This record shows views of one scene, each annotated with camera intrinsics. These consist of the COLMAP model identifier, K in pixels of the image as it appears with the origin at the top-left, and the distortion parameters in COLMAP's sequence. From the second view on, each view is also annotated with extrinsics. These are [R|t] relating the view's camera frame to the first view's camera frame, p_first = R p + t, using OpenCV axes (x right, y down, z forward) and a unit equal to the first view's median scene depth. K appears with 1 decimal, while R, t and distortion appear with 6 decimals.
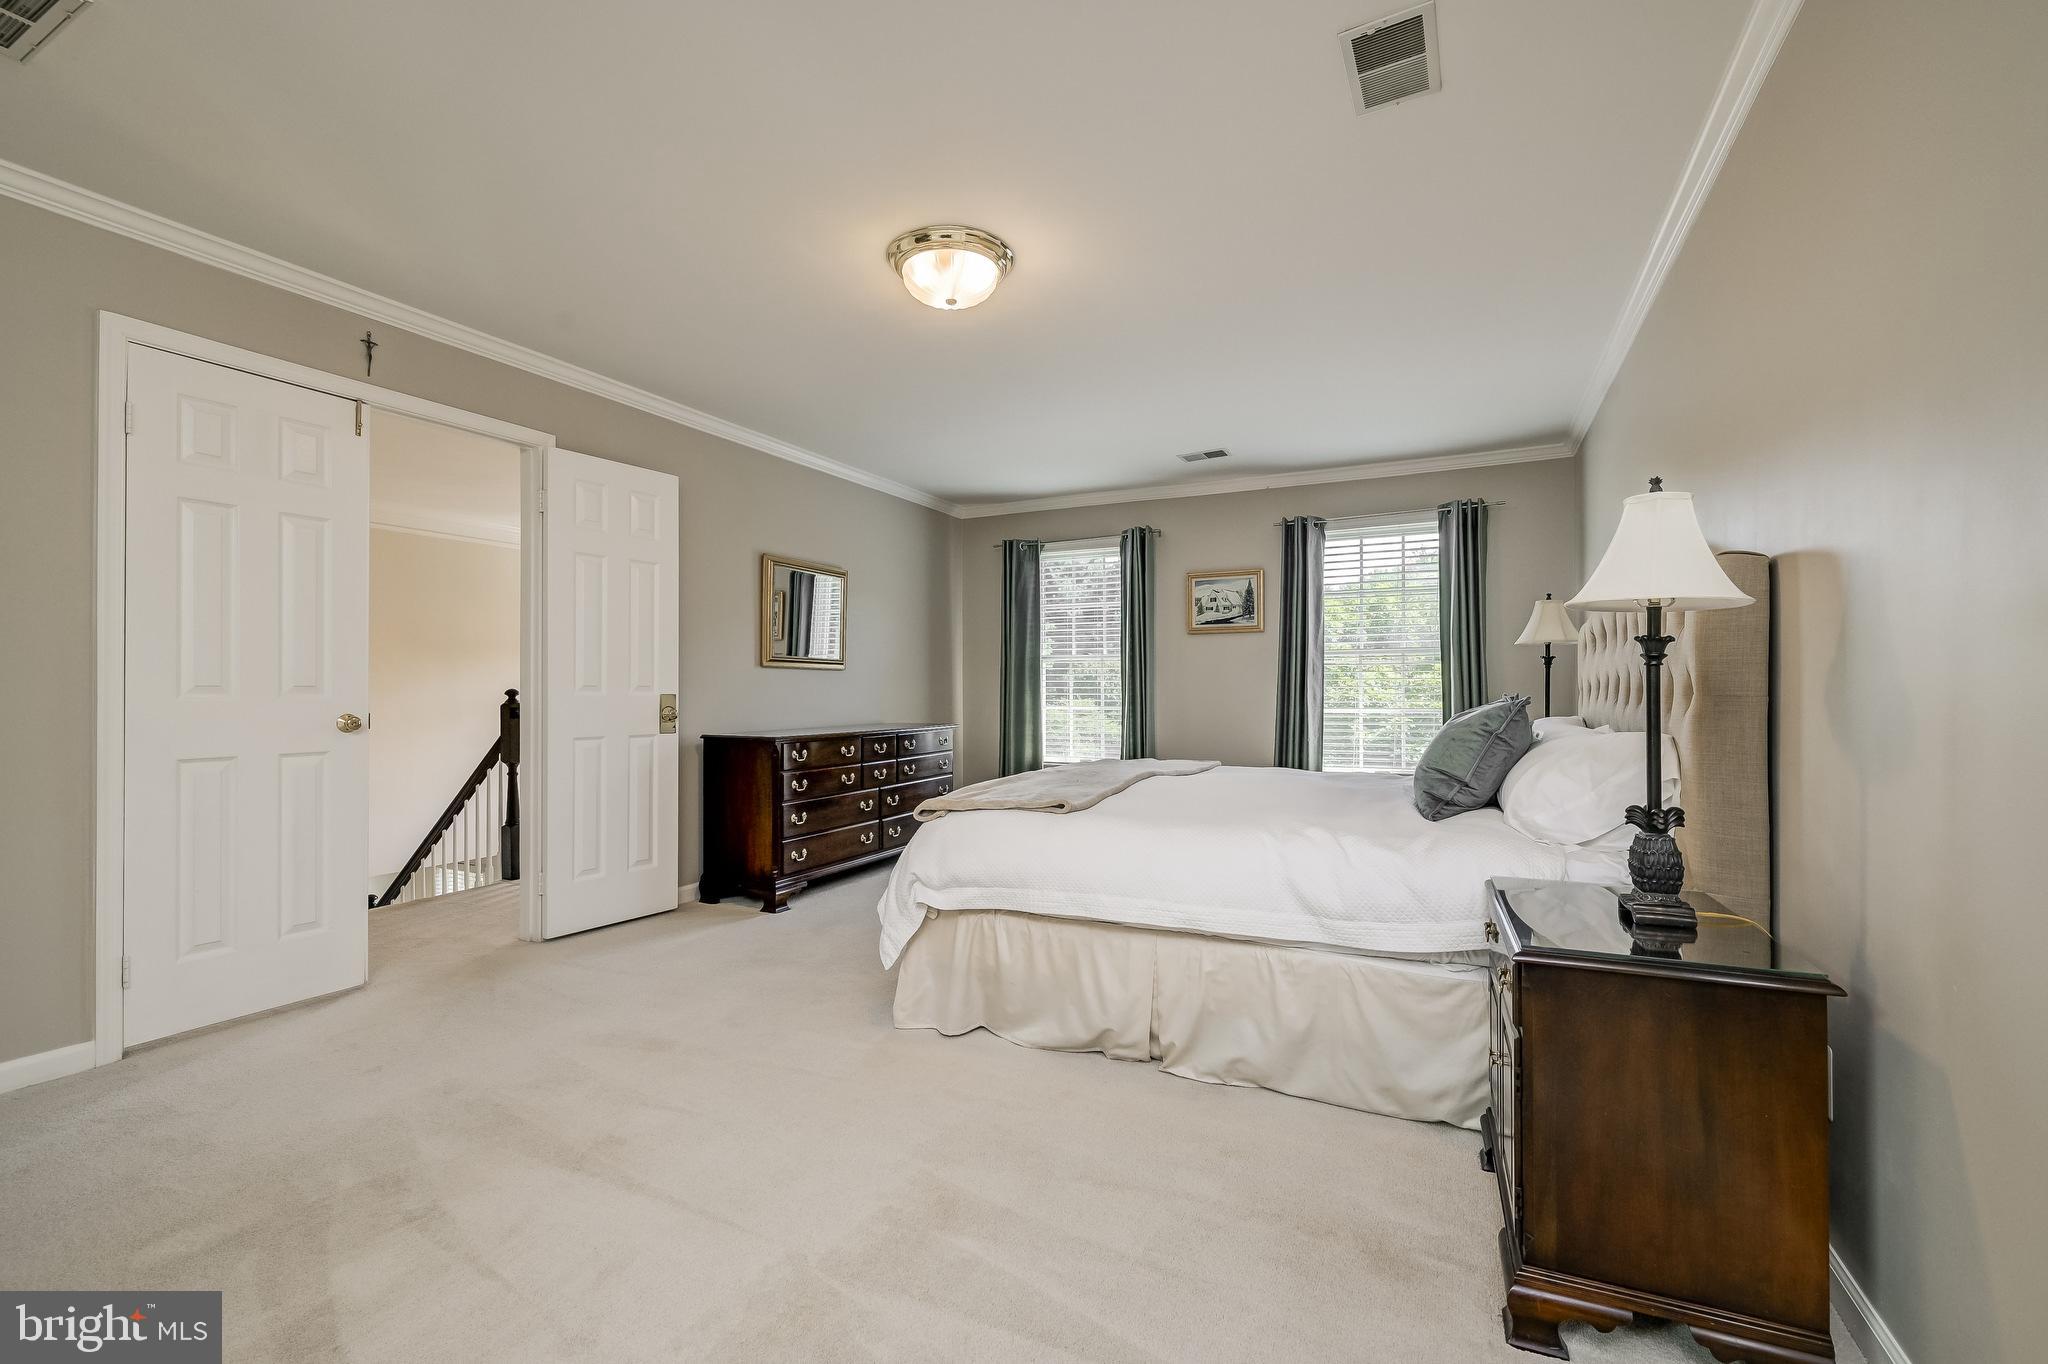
lens RADIAL K [[853.8, 0, 1046.9], [0, 853.8, 687.5], [0, 0, 1]] dist [-0.000226, 0.000086]
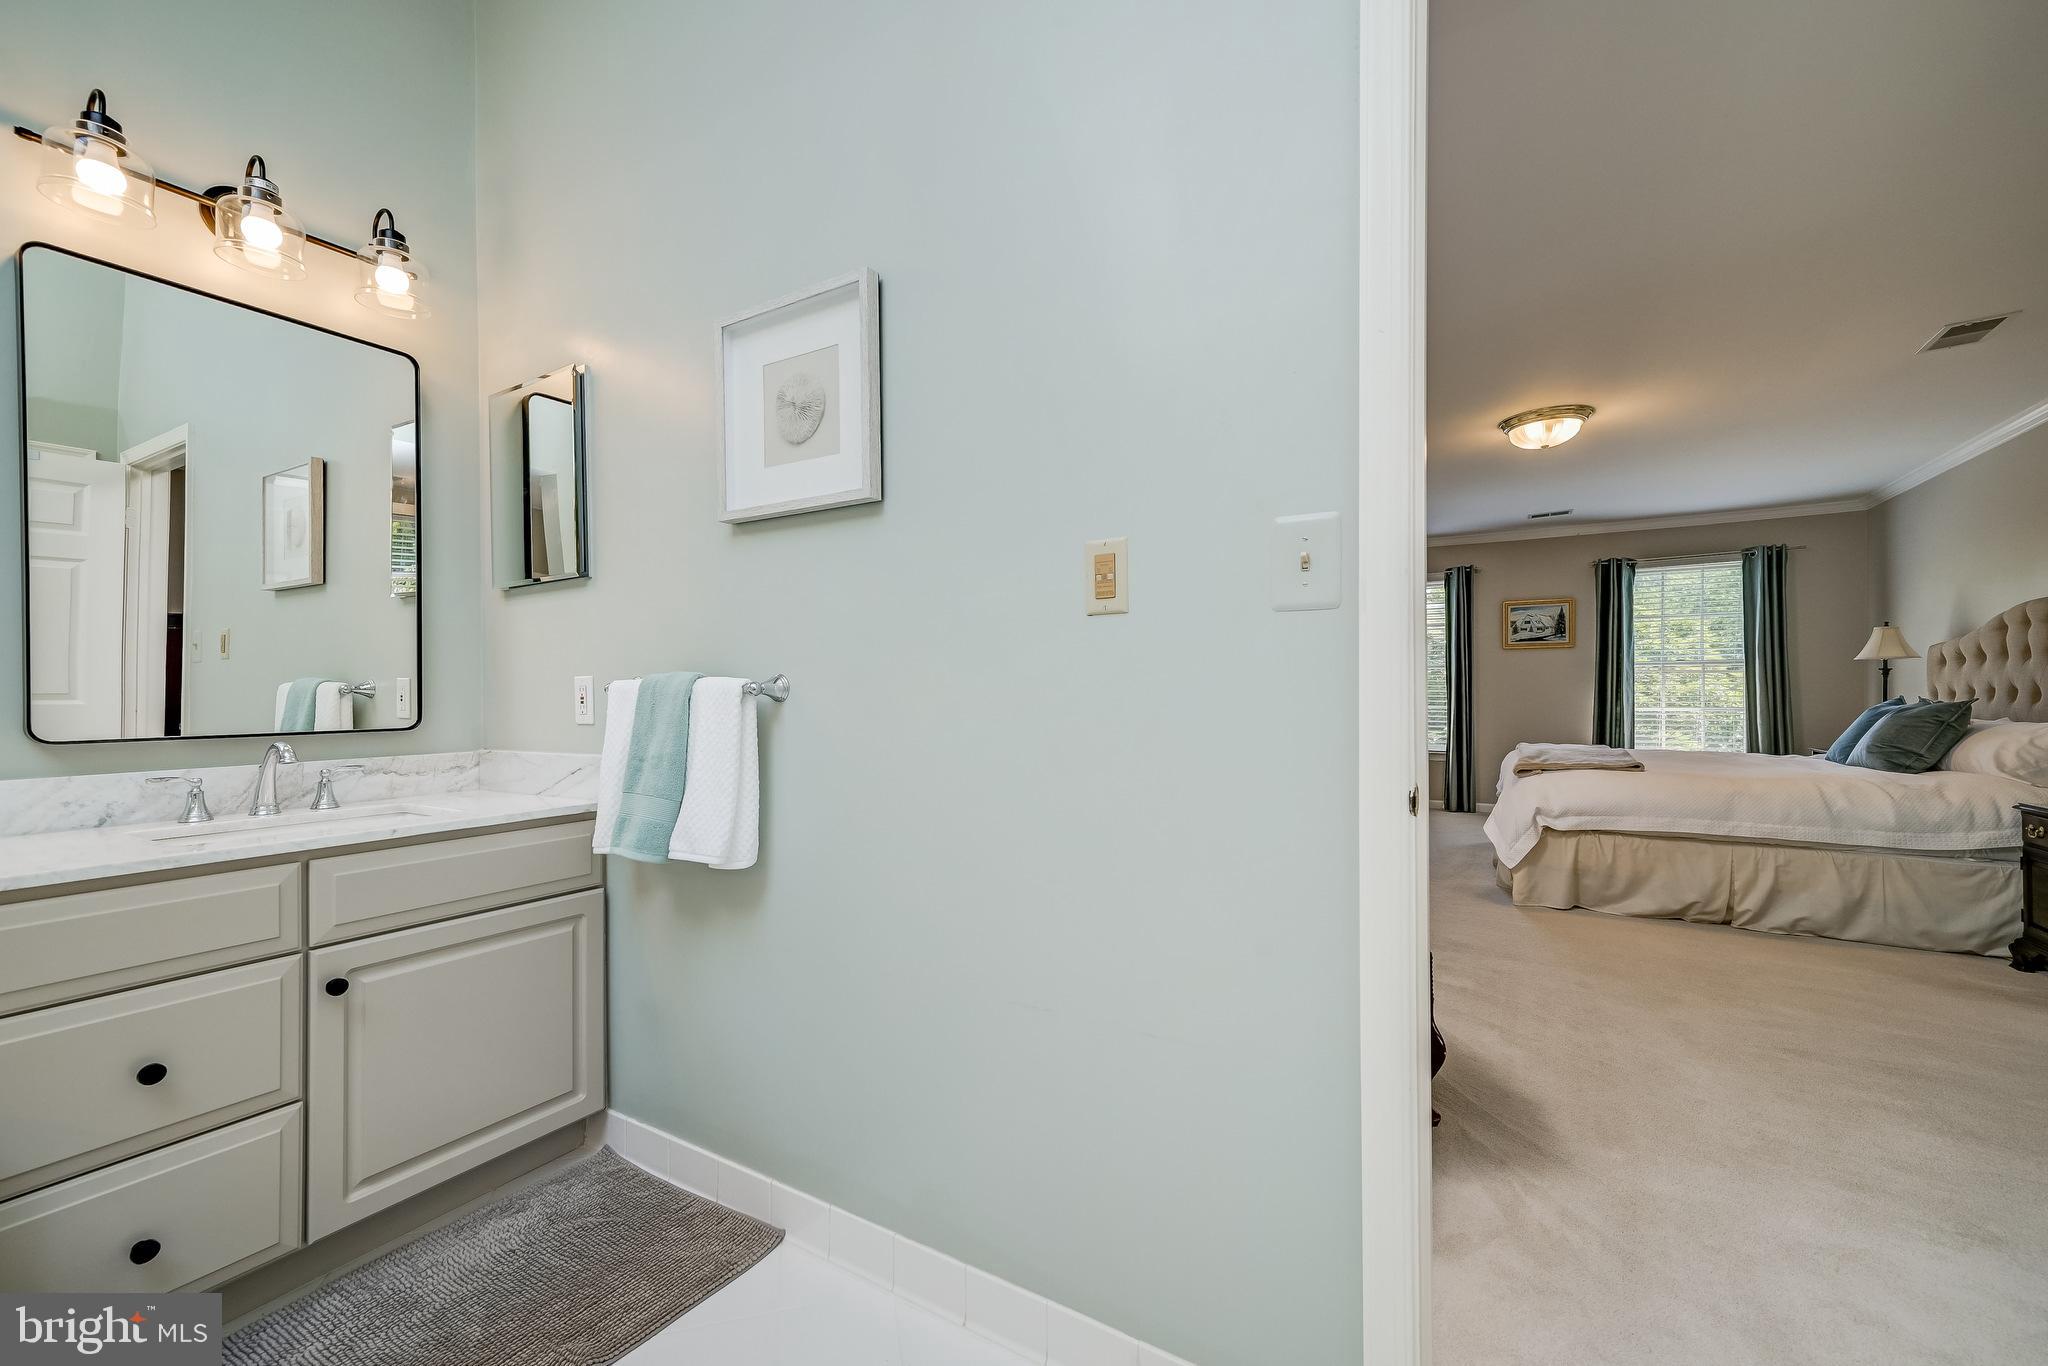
lens RADIAL K [[804.8, 0, 1031.4], [0, 804.8, 688.7], [0, 0, 1]] dist [0.007431, 0.000142]
pose [[0.995837, 0.002002, -0.091135, -0.522736], [-0.002089, 0.999997, -0.000851, -0.001232], [0.091133, 0.001038, 0.995838, -0.324072]]
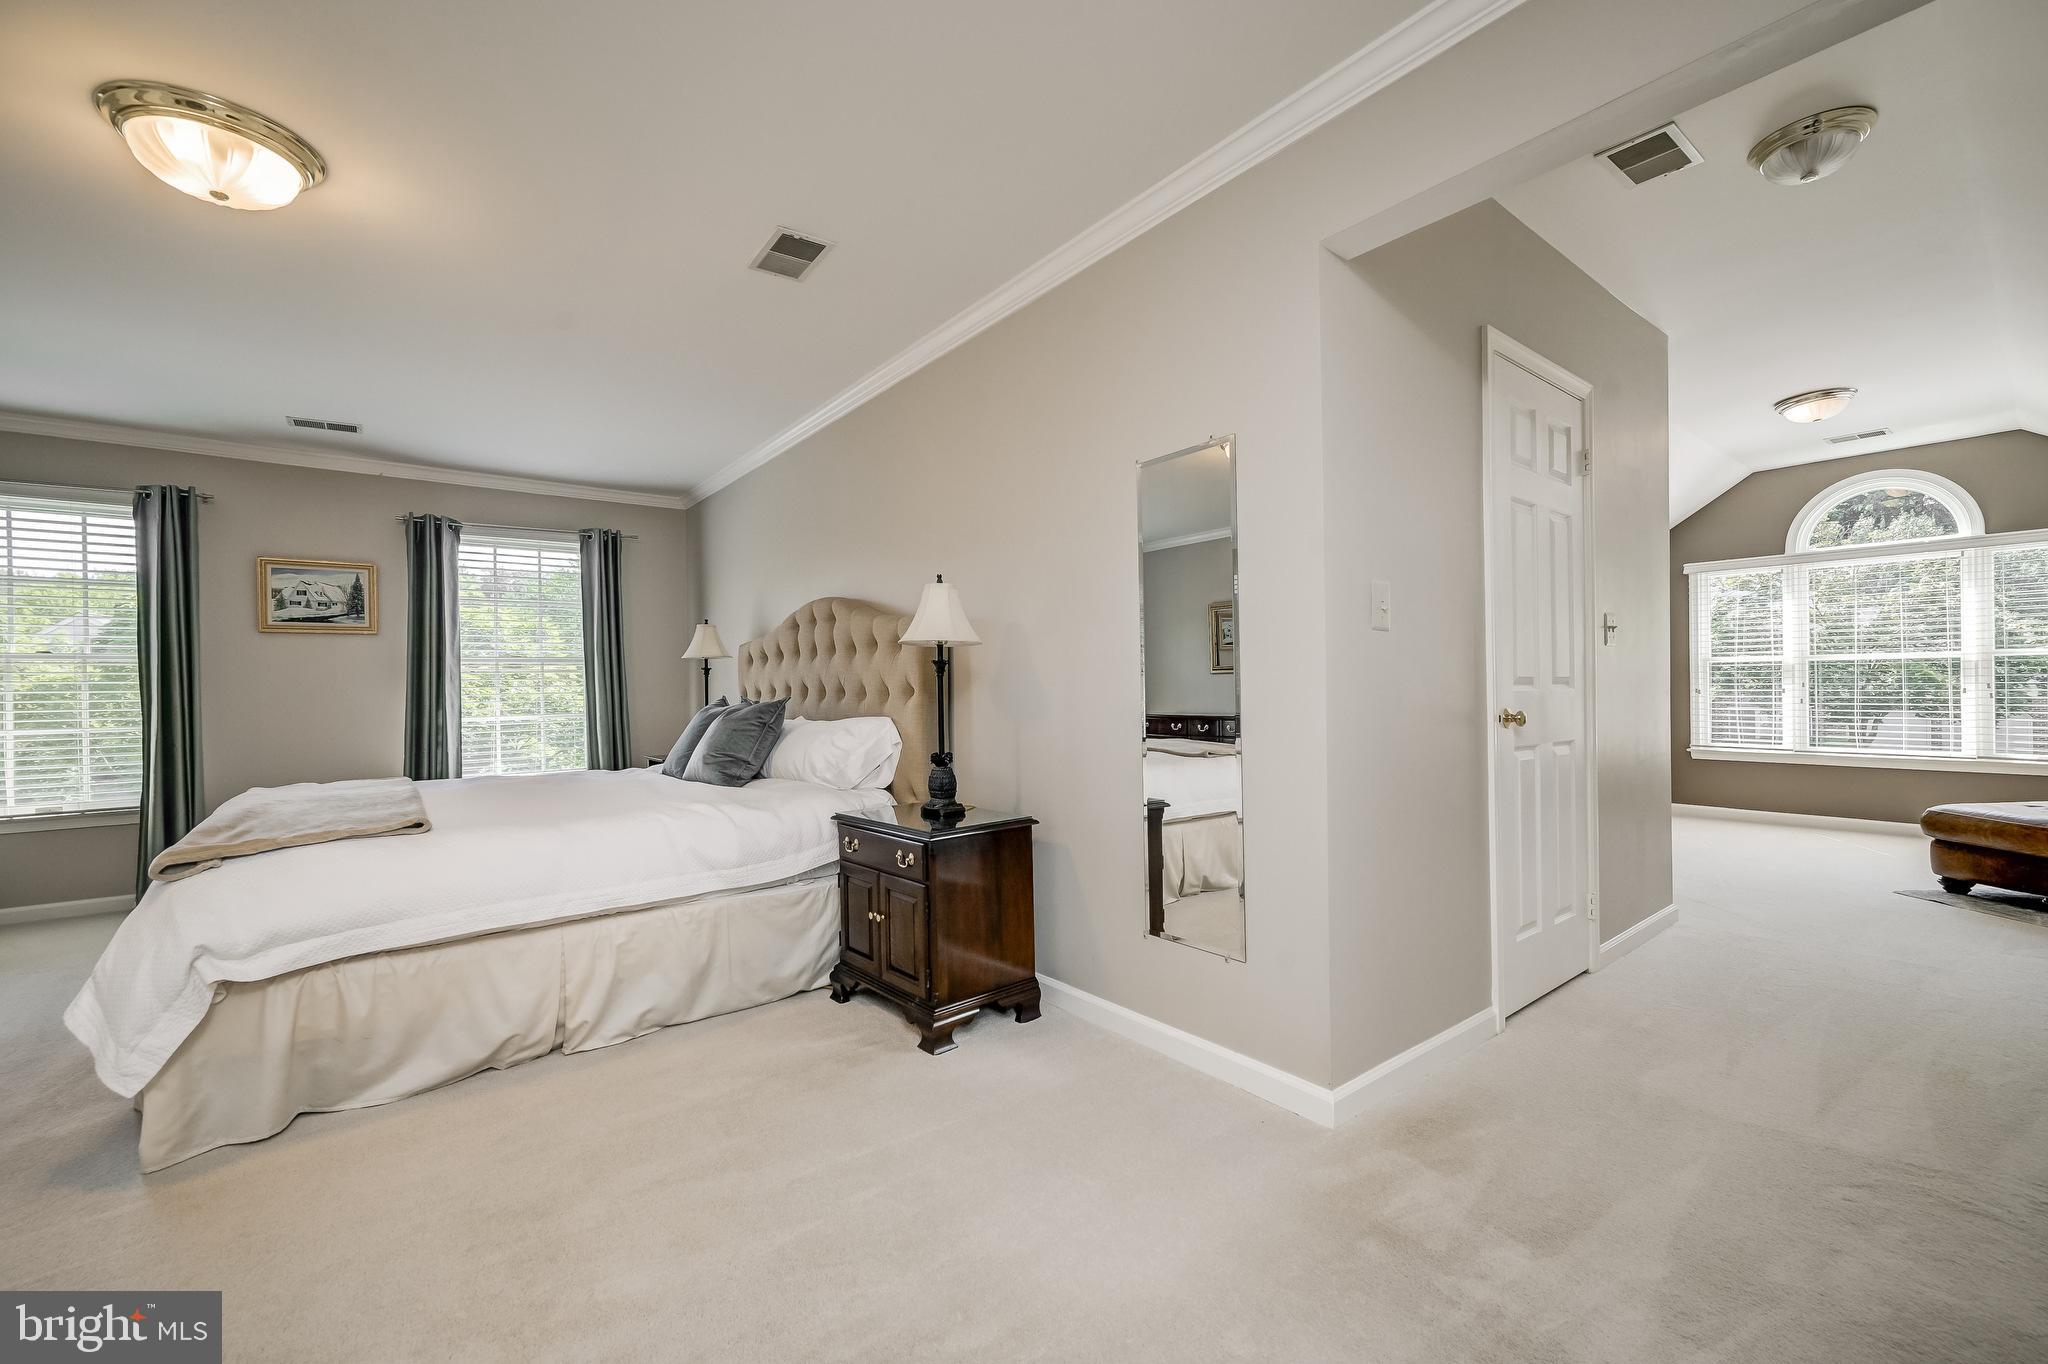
lens RADIAL K [[827.2, 0, 1028.2], [0, 827.2, 688.4], [0, 0, 1]] dist [0.000804, -0.000186]
pose [[0.439551, -0.005251, 0.898202, -0.263681], [0.014369, 0.999896, -0.001186, 0.001711], [-0.898103, 0.013428, 0.439581, 0.013880]]
